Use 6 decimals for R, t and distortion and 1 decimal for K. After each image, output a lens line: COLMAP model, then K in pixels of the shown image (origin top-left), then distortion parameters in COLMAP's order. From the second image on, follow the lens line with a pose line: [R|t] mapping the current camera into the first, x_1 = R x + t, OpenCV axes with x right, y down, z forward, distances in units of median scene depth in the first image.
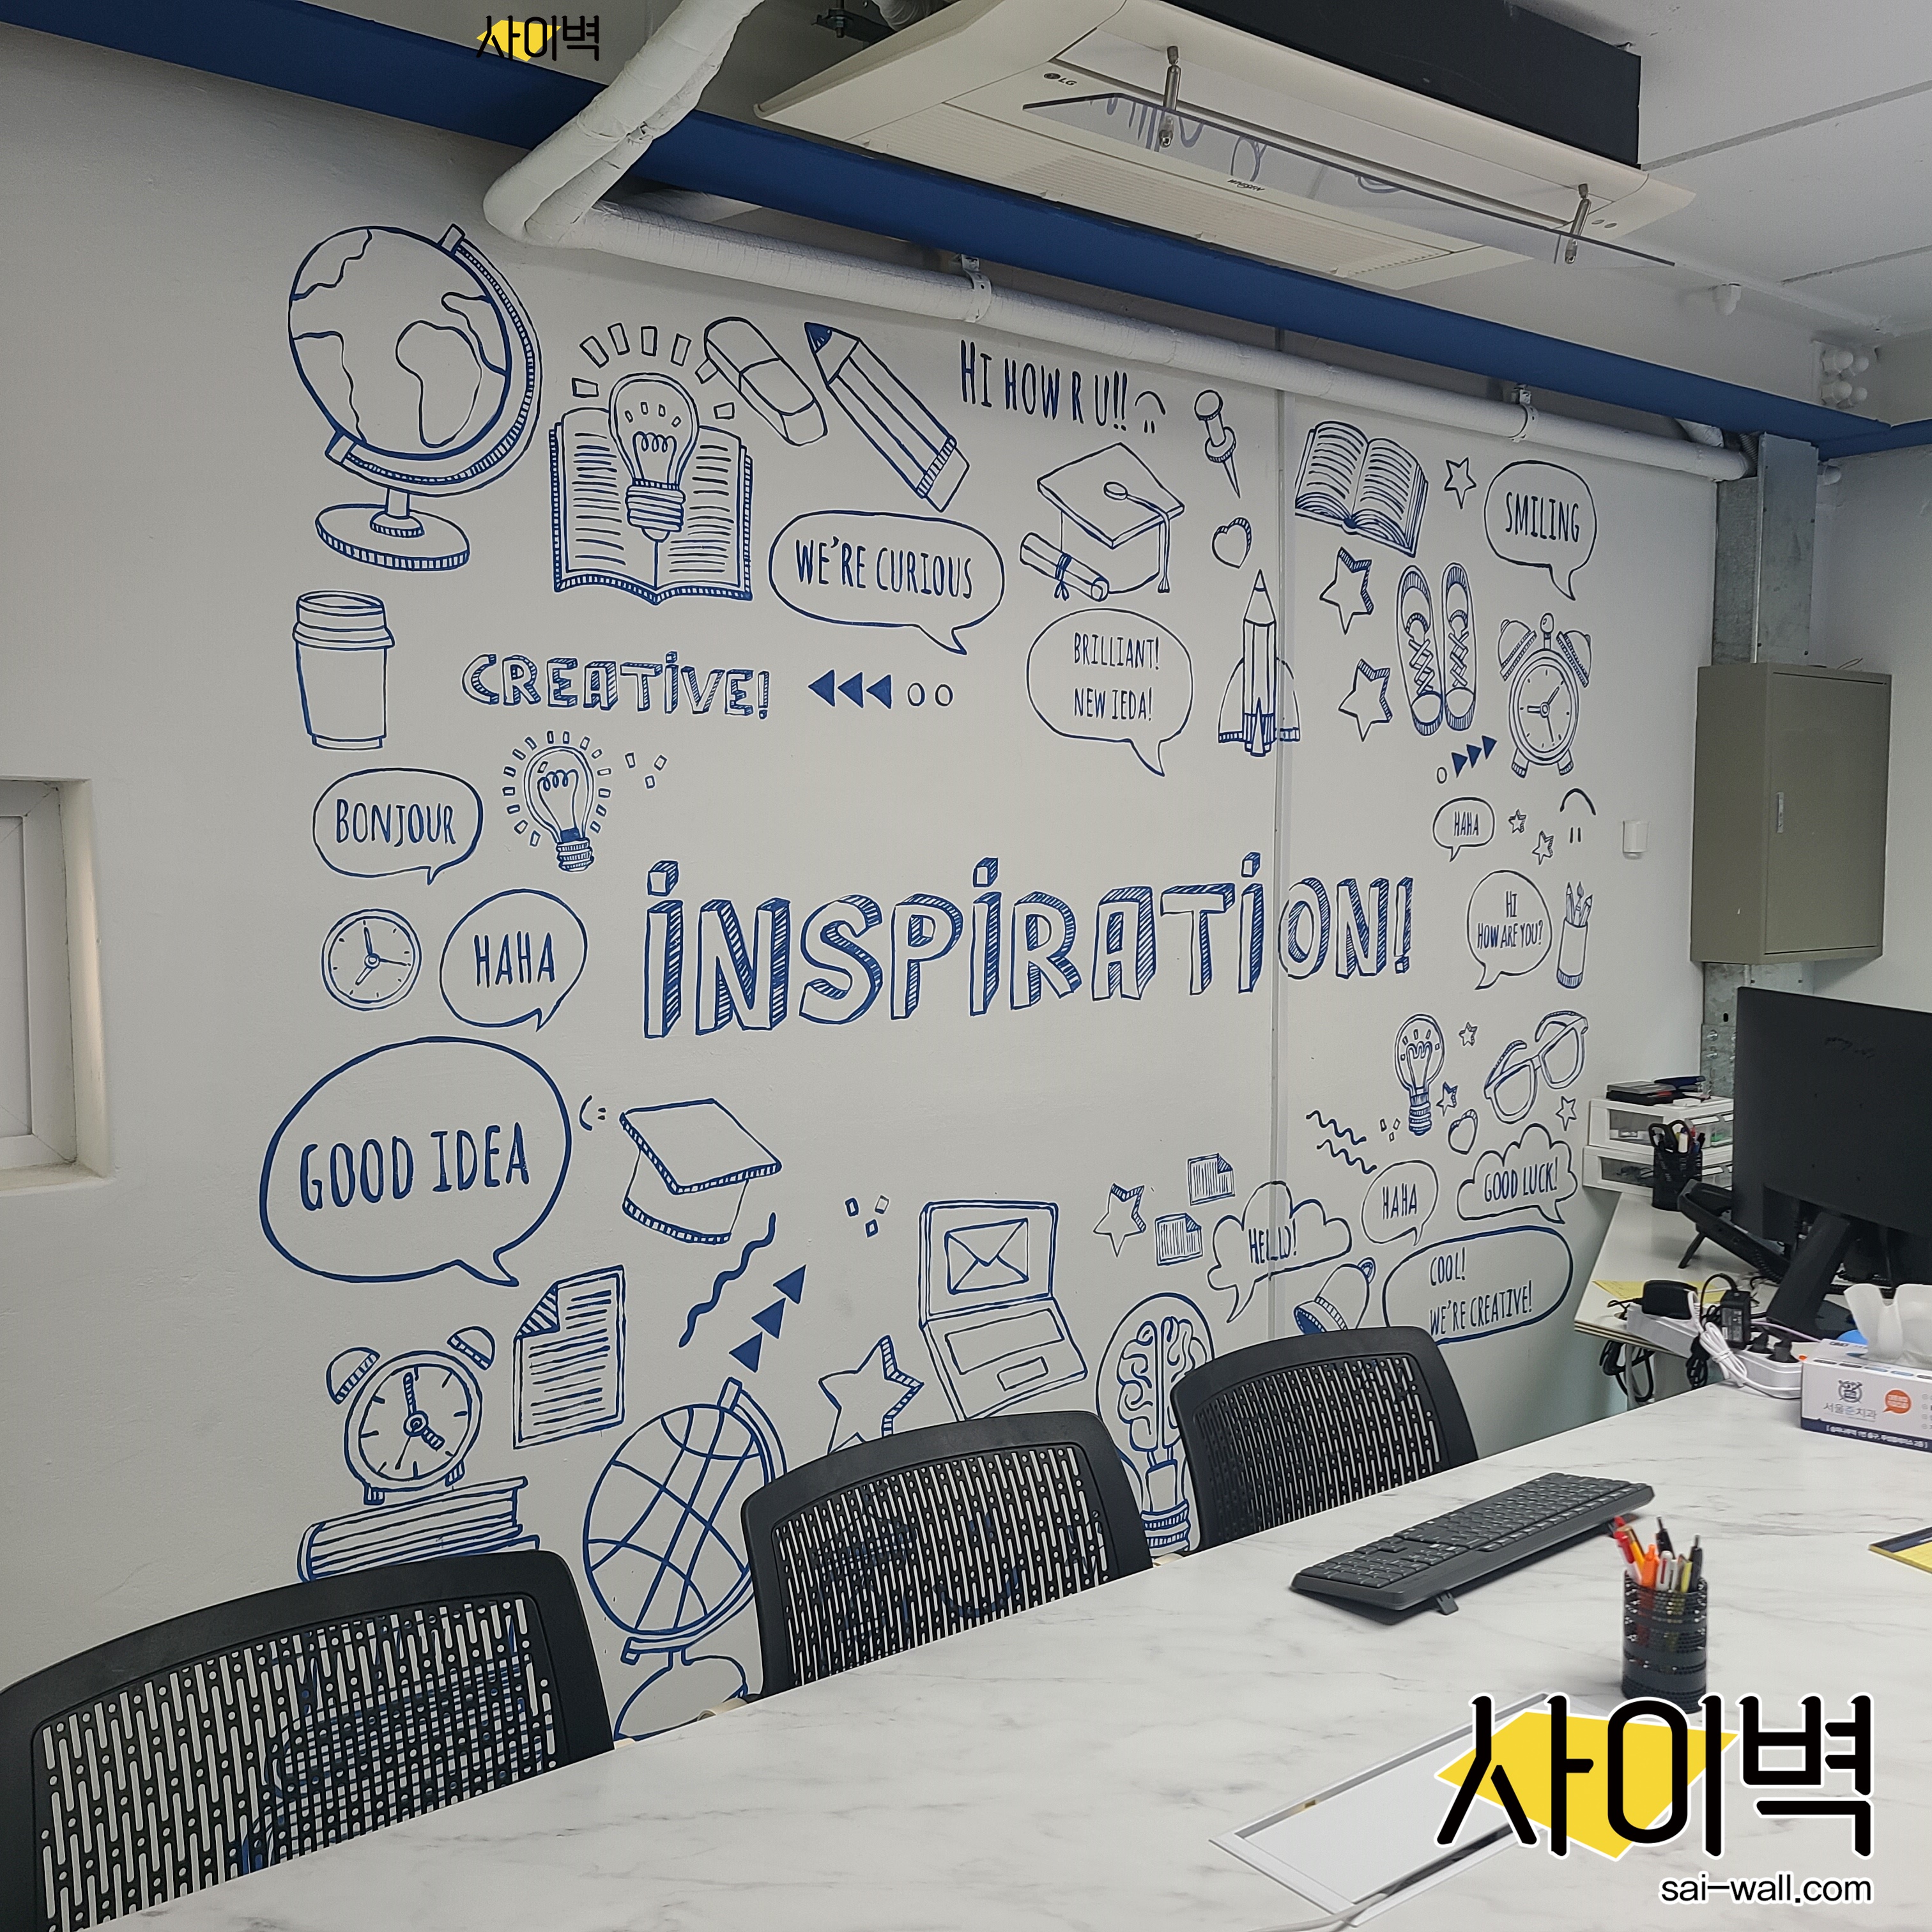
lens RADIAL K [[1992.6, 0, 965.9], [0, 1992.6, 973.0], [0, 0, 1]] dist [0.052813, 0.000000]
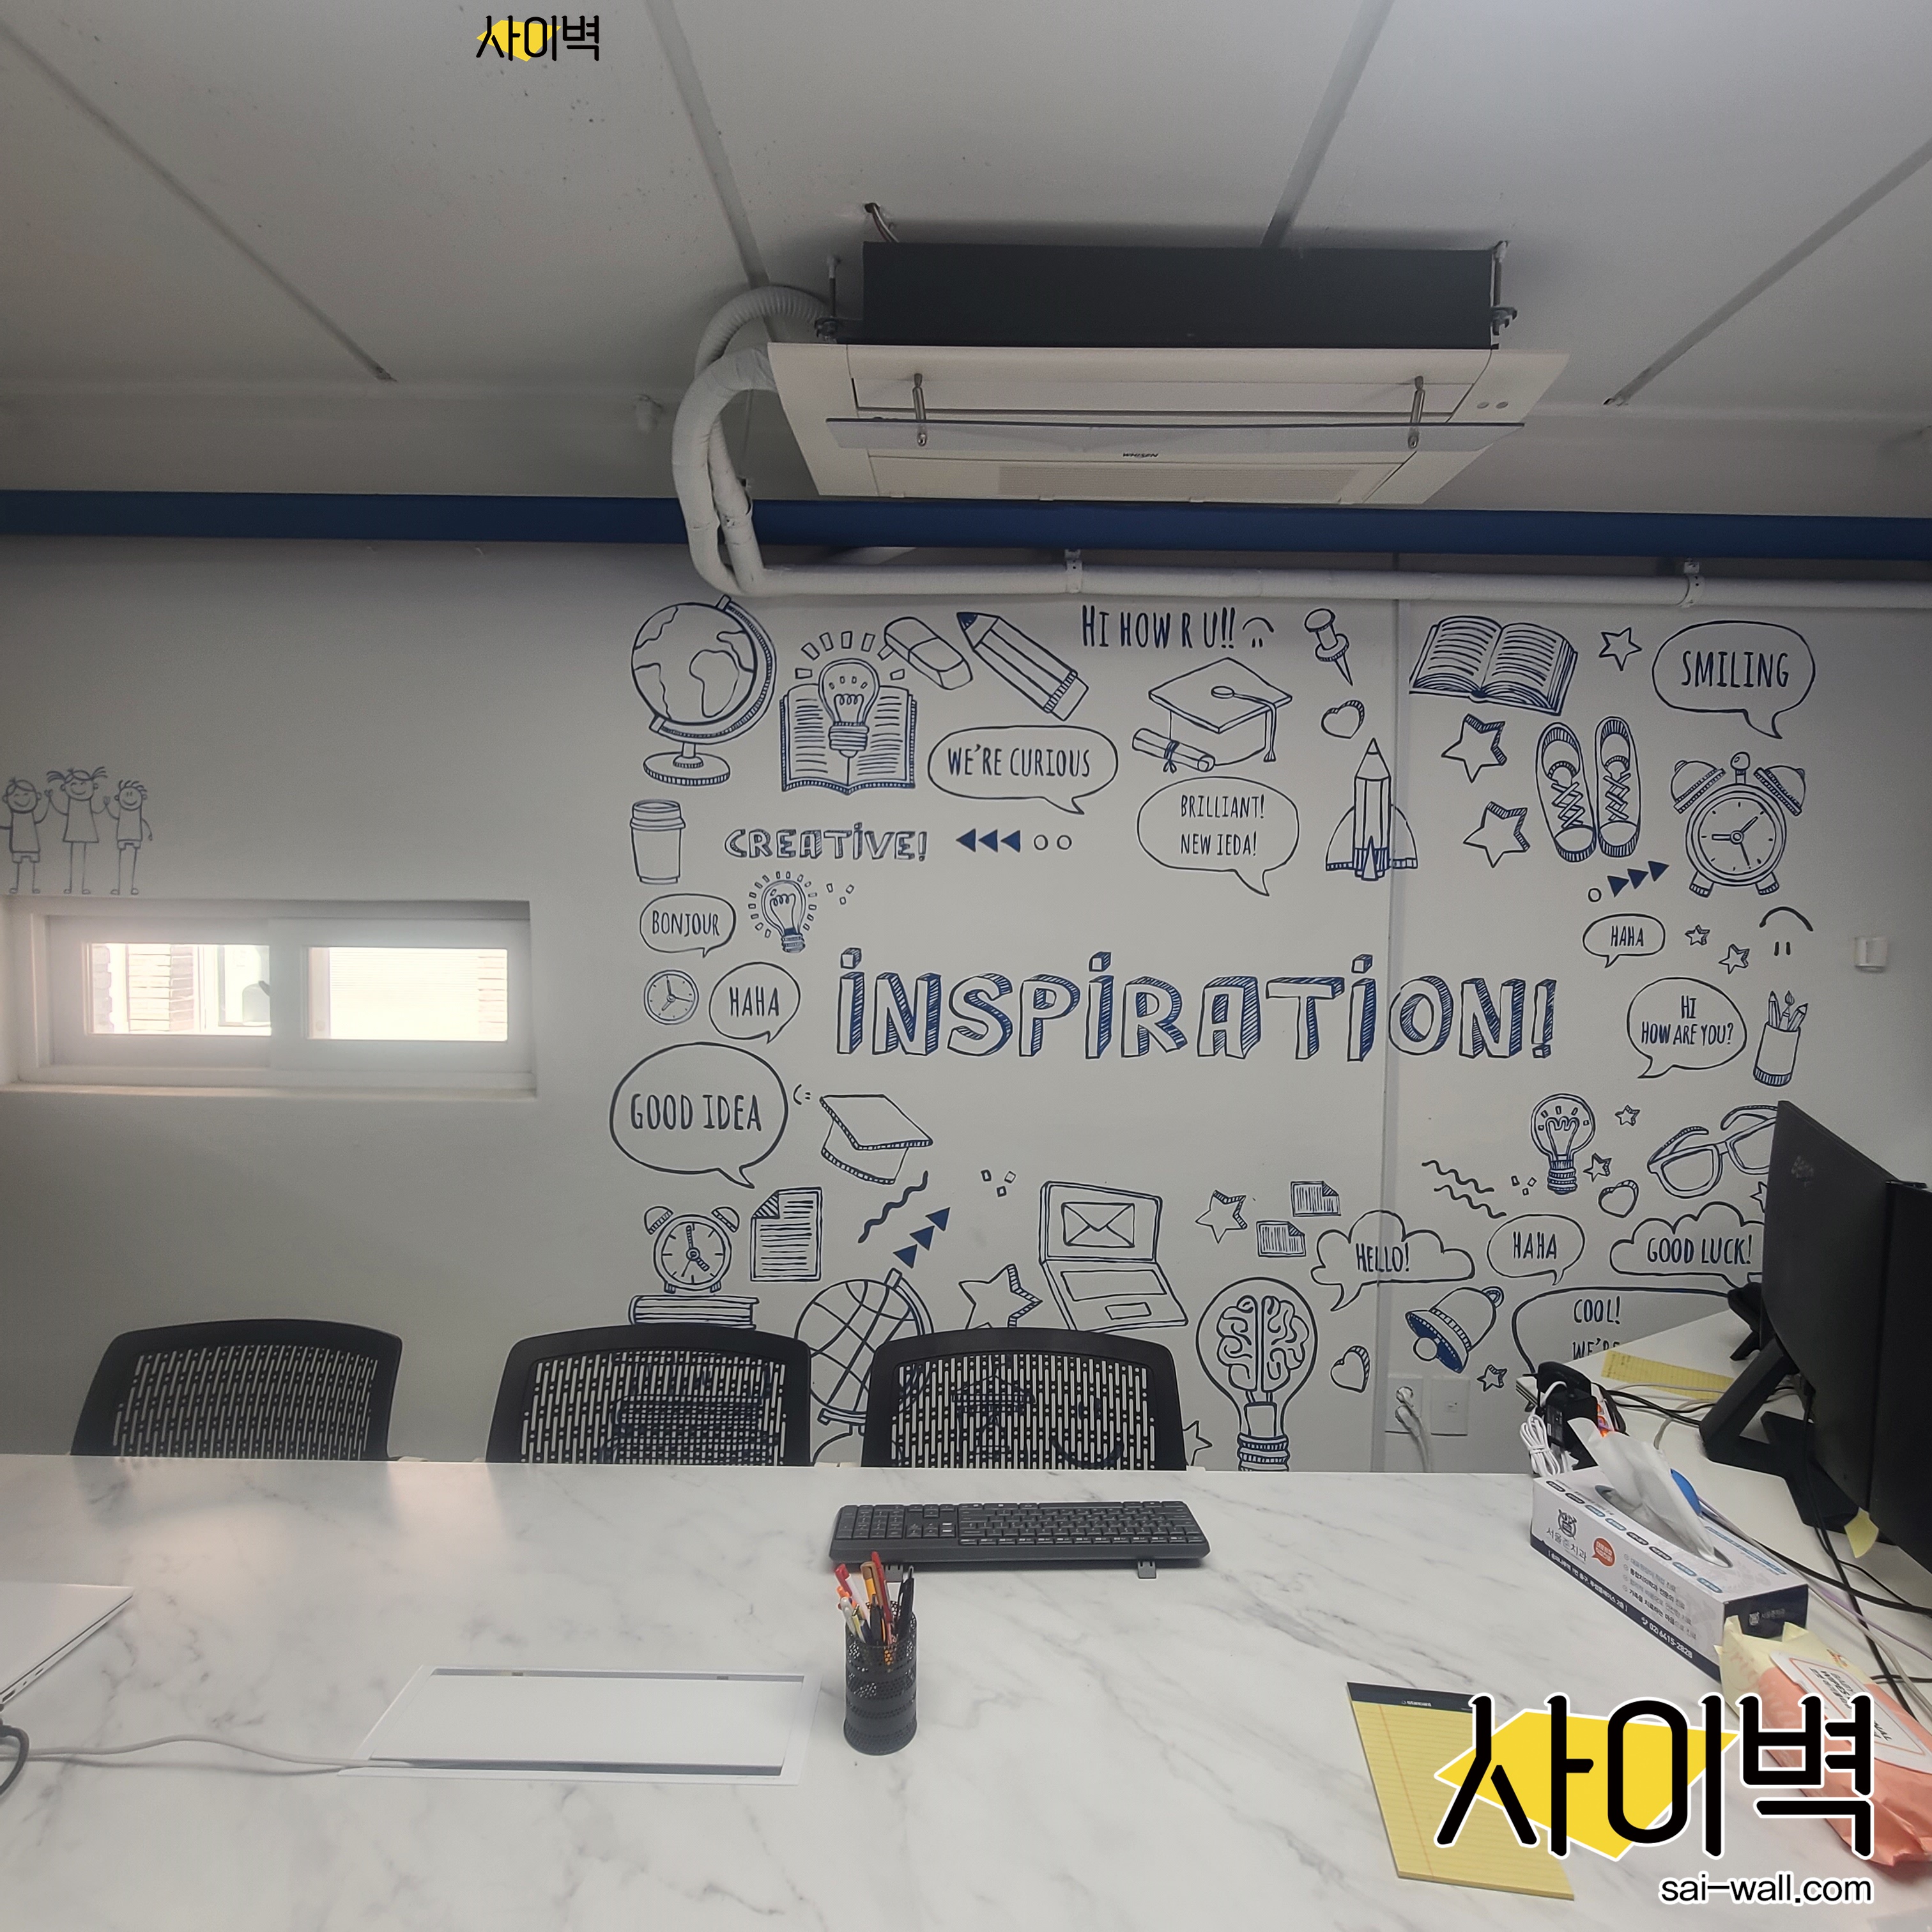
lens RADIAL K [[1064.1, 0, 966.1], [0, 1064.1, 977.6], [0, 0, 1]] dist [0.002188, -0.005110]
pose [[0.769788, 0.040858, -0.636990, 0.438476], [-0.060399, 0.998134, -0.008968, -0.026462], [0.635435, 0.045377, 0.770820, 0.340274]]
